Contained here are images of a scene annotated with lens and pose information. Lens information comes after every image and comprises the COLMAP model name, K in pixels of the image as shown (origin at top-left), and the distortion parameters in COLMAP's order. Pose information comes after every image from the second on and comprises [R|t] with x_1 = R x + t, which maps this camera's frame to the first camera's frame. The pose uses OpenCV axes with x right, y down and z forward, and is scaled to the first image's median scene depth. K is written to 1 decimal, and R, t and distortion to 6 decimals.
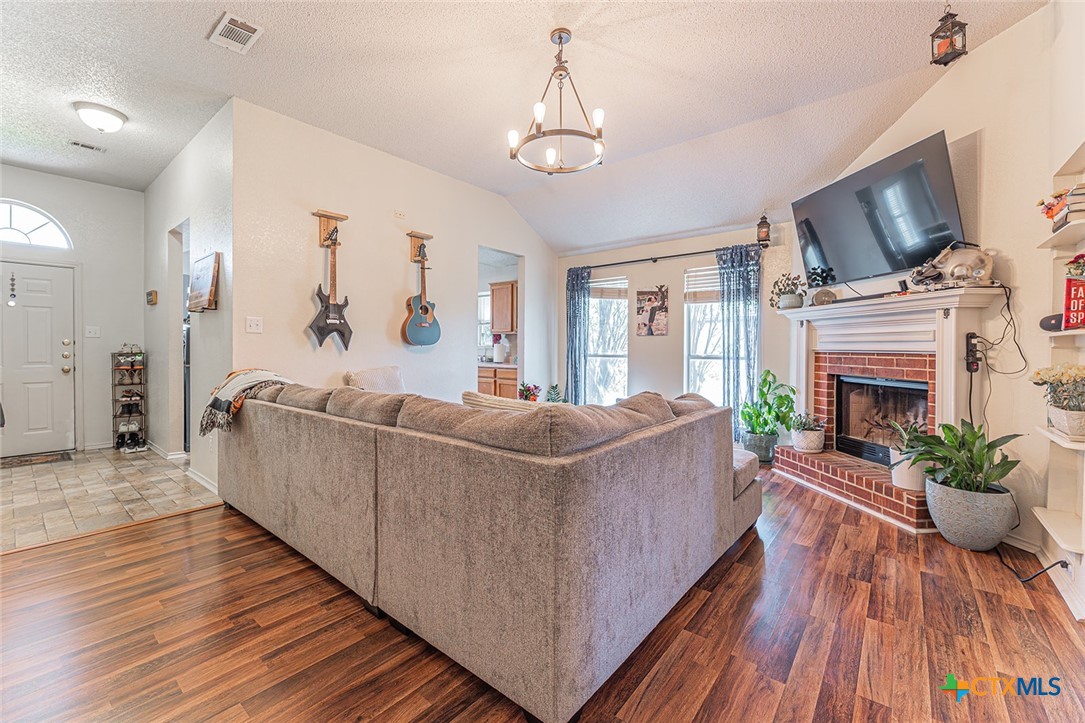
lens RADIAL K [[448.4, 0, 541.3], [0, 448.4, 350.9], [0, 0, 1]] dist [-0.002352, -0.000091]
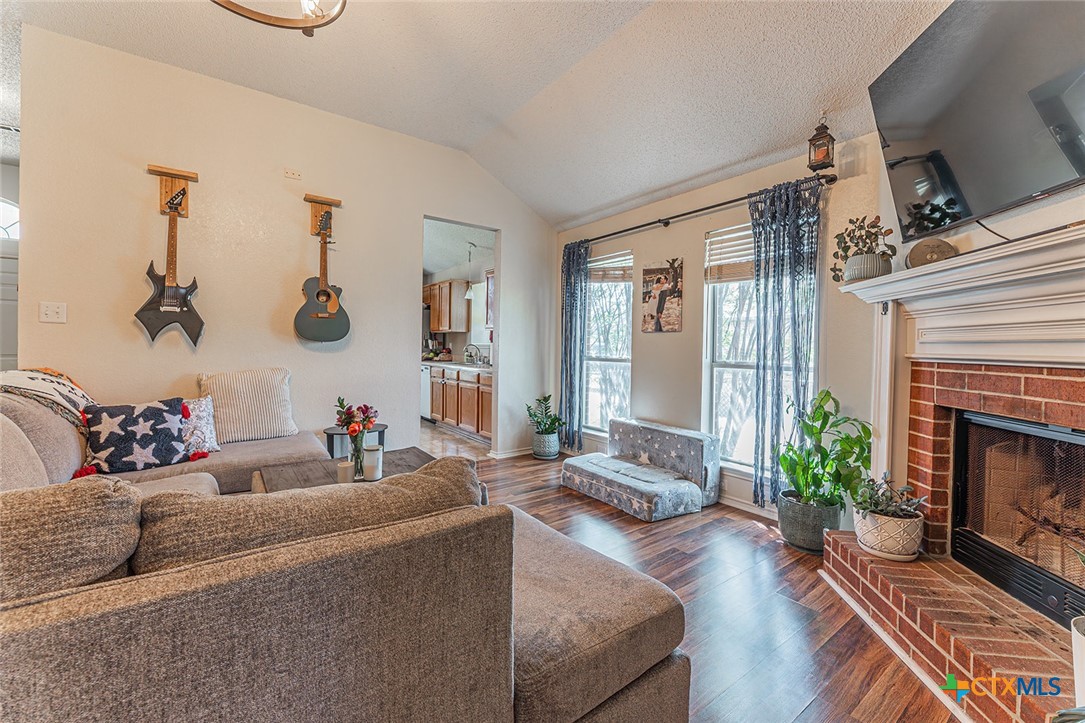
lens RADIAL K [[440.8, 0, 538.3], [0, 440.8, 352.5], [0, 0, 1]] dist [-0.000811, -0.003854]
pose [[0.967526, 0.016216, -0.252250, 0.290067], [-0.015609, 0.999868, 0.004409, -0.003283], [0.252289, -0.000328, 0.967652, 0.357289]]
